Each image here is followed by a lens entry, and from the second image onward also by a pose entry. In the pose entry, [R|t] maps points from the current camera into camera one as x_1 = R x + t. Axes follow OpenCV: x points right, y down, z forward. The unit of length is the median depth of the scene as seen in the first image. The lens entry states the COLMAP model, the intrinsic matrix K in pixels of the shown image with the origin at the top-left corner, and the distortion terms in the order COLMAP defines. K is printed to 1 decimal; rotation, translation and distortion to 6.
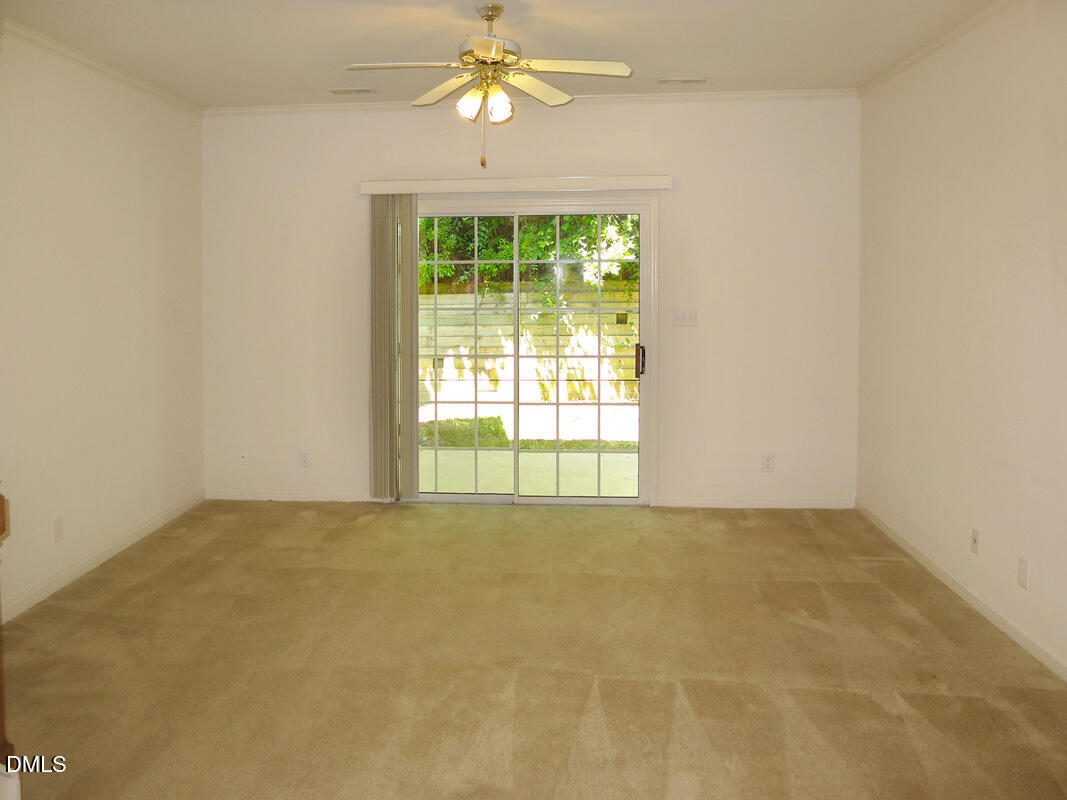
lens RADIAL K [[784.0, 0, 533.5], [0, 784.0, 400.0], [0, 0, 1]] dist [-0.013392, -0.004149]
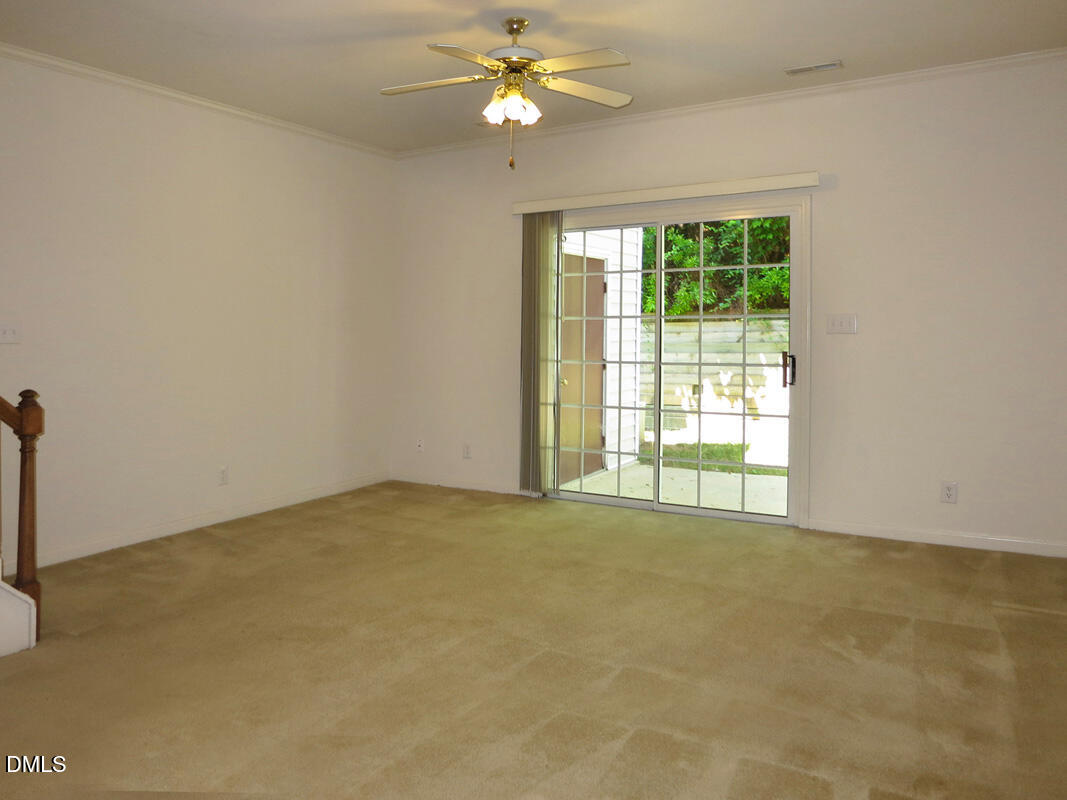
lens RADIAL K [[760.4, 0, 533.5], [0, 760.4, 400.0], [0, 0, 1]] dist [0.005318, 0.002451]
pose [[0.901501, 0.032265, -0.431572, 0.264208], [-0.054439, 0.997750, -0.039122, 0.039544], [0.429338, 0.058763, 0.901230, 0.048133]]
